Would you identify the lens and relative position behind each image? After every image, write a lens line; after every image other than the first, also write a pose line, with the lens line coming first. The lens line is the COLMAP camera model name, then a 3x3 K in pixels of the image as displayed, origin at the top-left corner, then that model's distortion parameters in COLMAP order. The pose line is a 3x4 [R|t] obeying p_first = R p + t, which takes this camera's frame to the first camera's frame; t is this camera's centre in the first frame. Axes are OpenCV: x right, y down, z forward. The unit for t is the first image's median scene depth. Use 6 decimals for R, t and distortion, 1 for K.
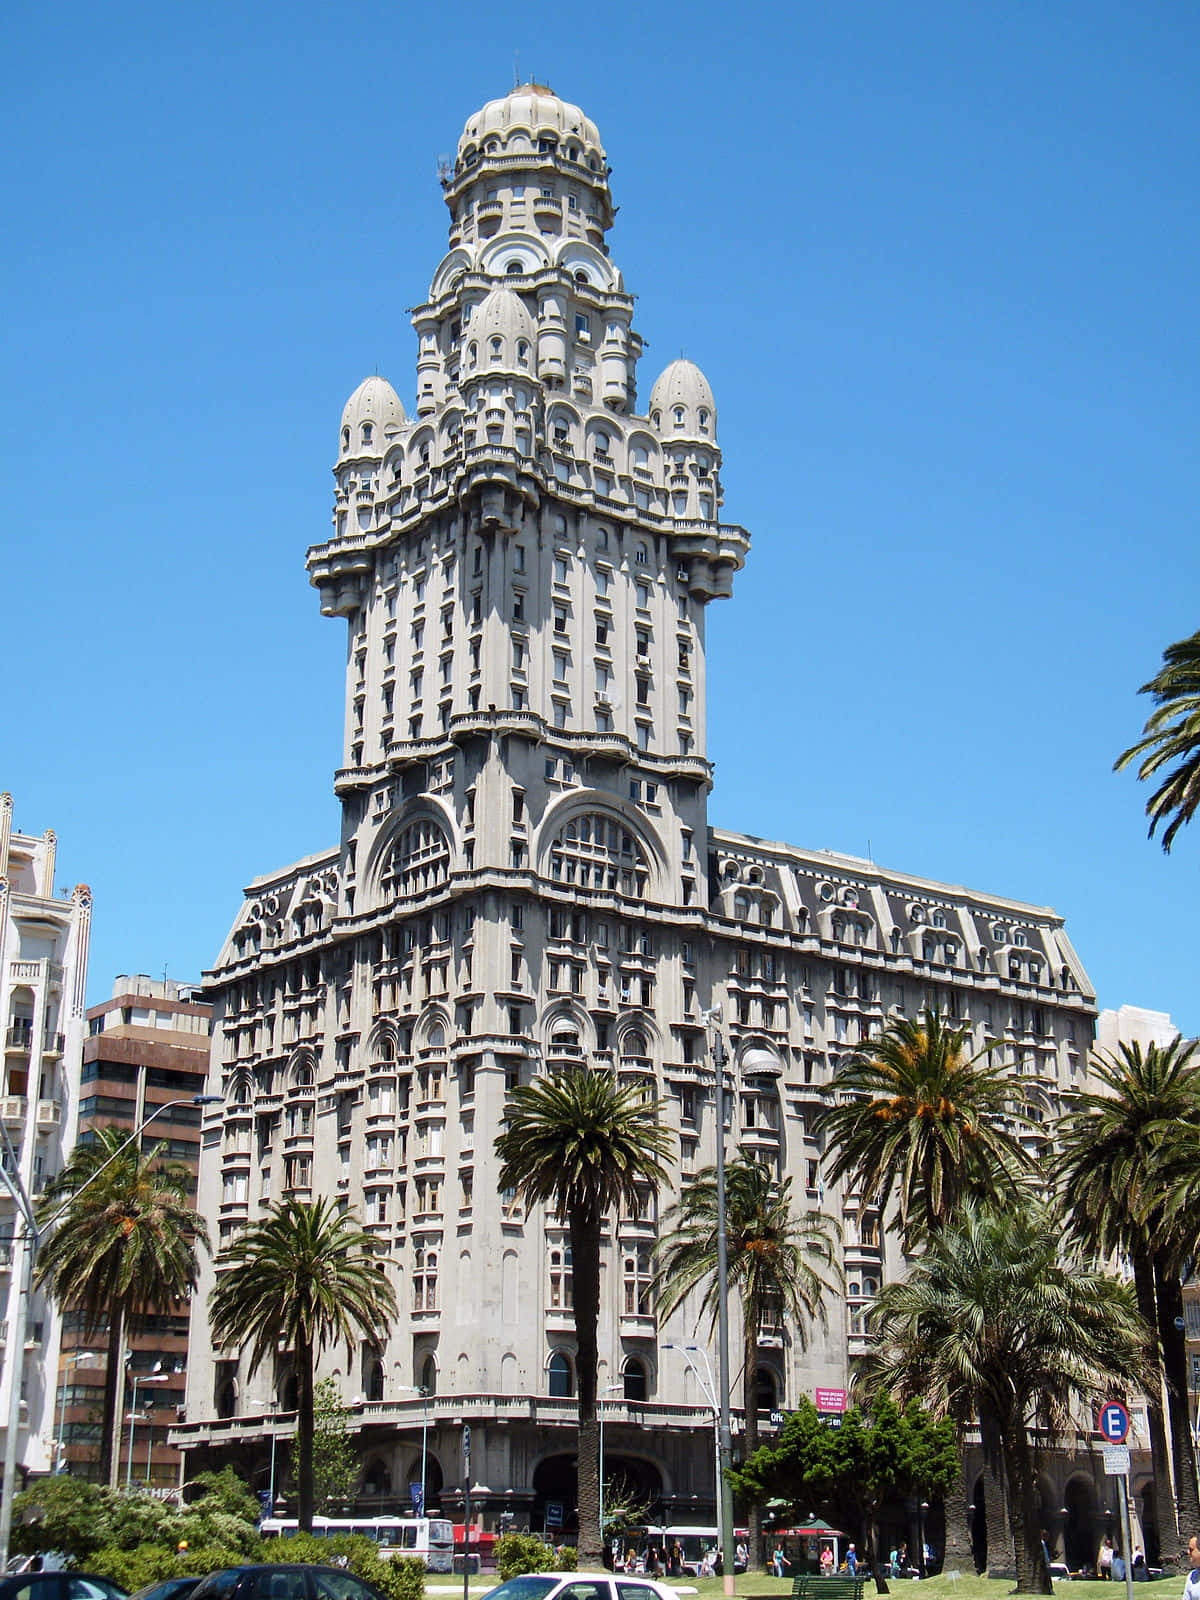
lens RADIAL K [[2334.7, 0, 599.7], [0, 2334.7, 802.8], [0, 0, 1]] dist [0.081319, 0.050110]
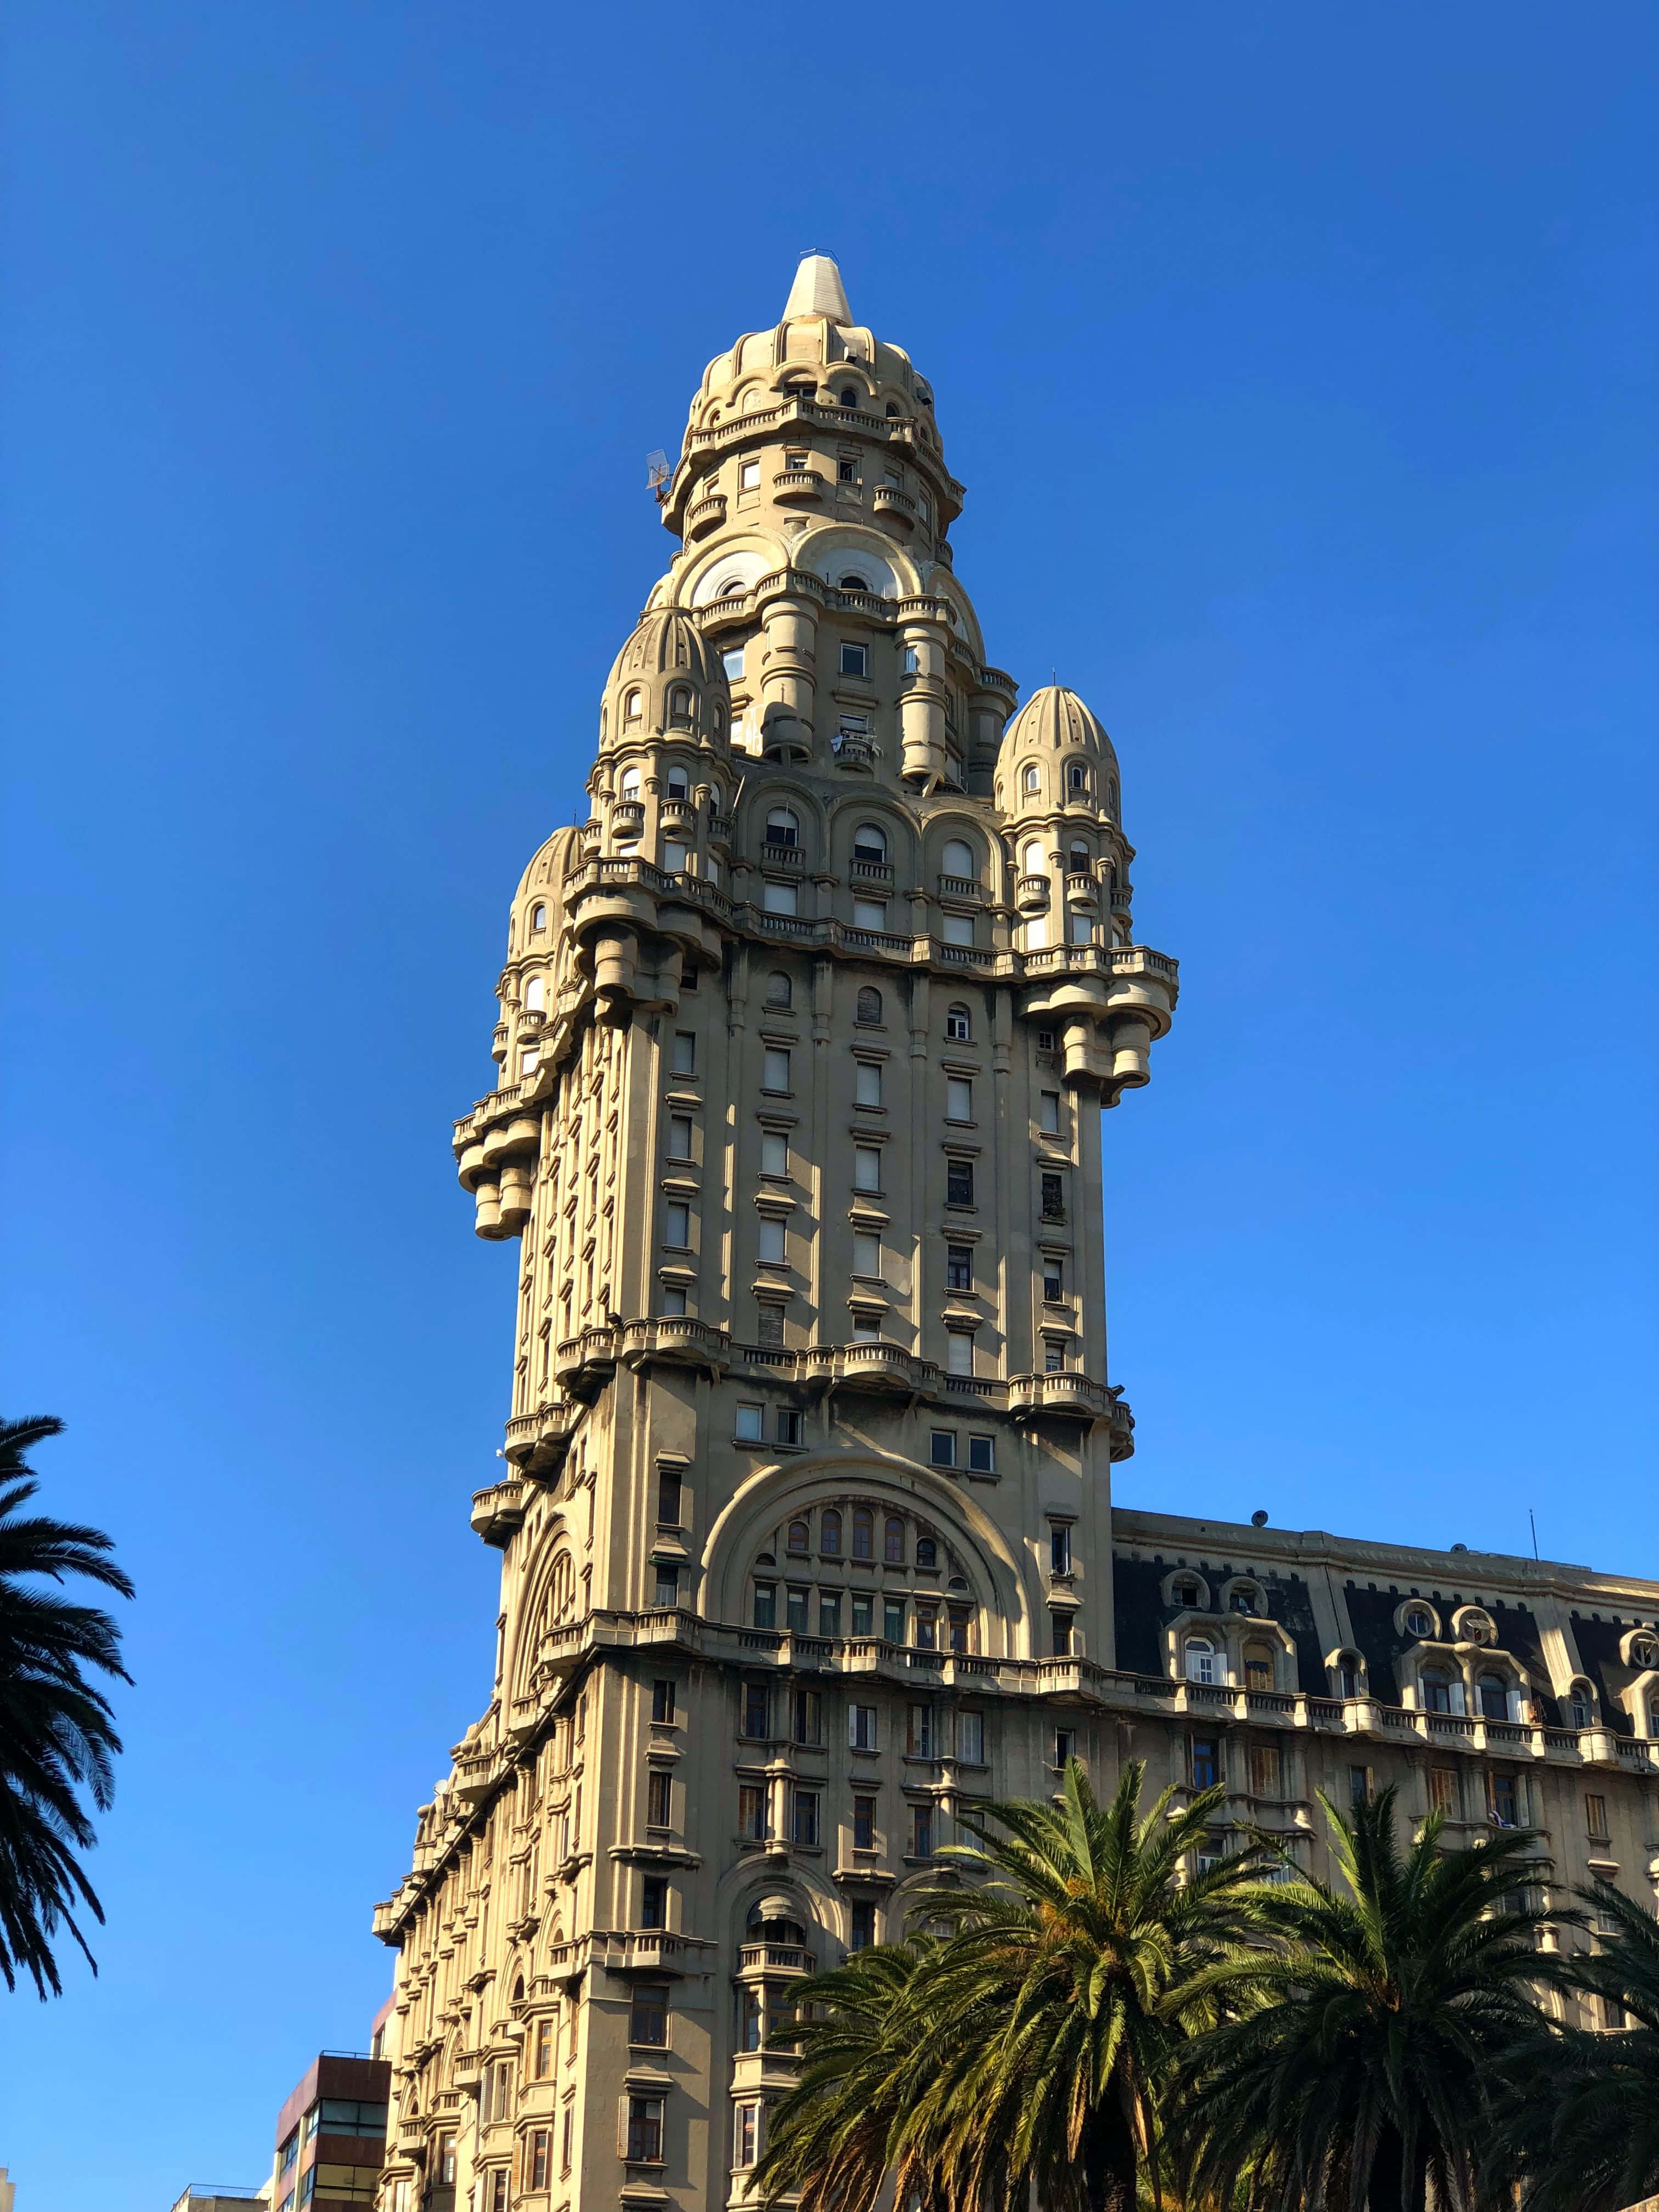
lens RADIAL K [[3519.4, 0, 834.1], [0, 3519.4, 1102.6], [0, 0, 1]] dist [0.009801, 0.051520]
pose [[0.935382, -0.163088, -0.313787, 0.249907], [0.098114, 0.972158, -0.212796, 0.084022], [0.339755, 0.168259, 0.925341, 0.246858]]
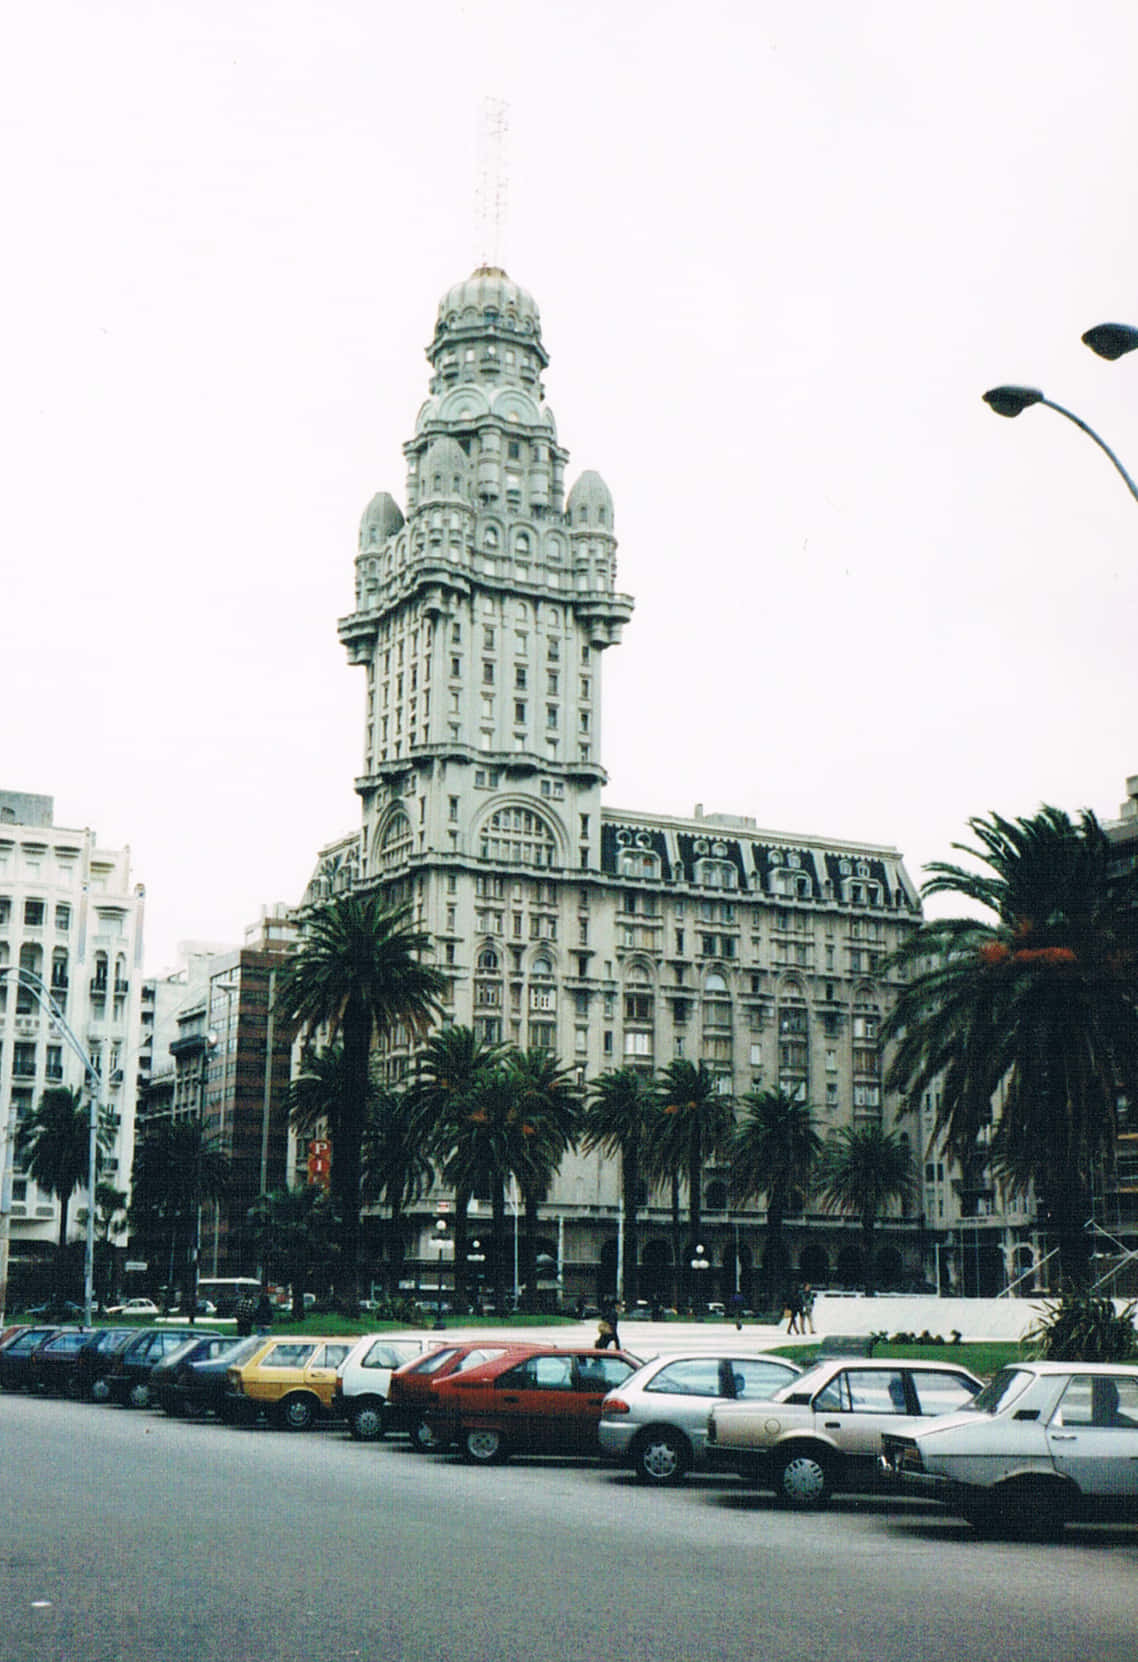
lens RADIAL K [[2010.3, 0, 570.5], [0, 2010.3, 888.2], [0, 0, 1]] dist [0.086341, -0.000499]
pose [[0.985211, -0.023935, -0.169666, 0.238525], [0.042934, 0.993091, 0.109208, -0.078536], [0.165880, -0.114877, 0.979432, -0.224270]]
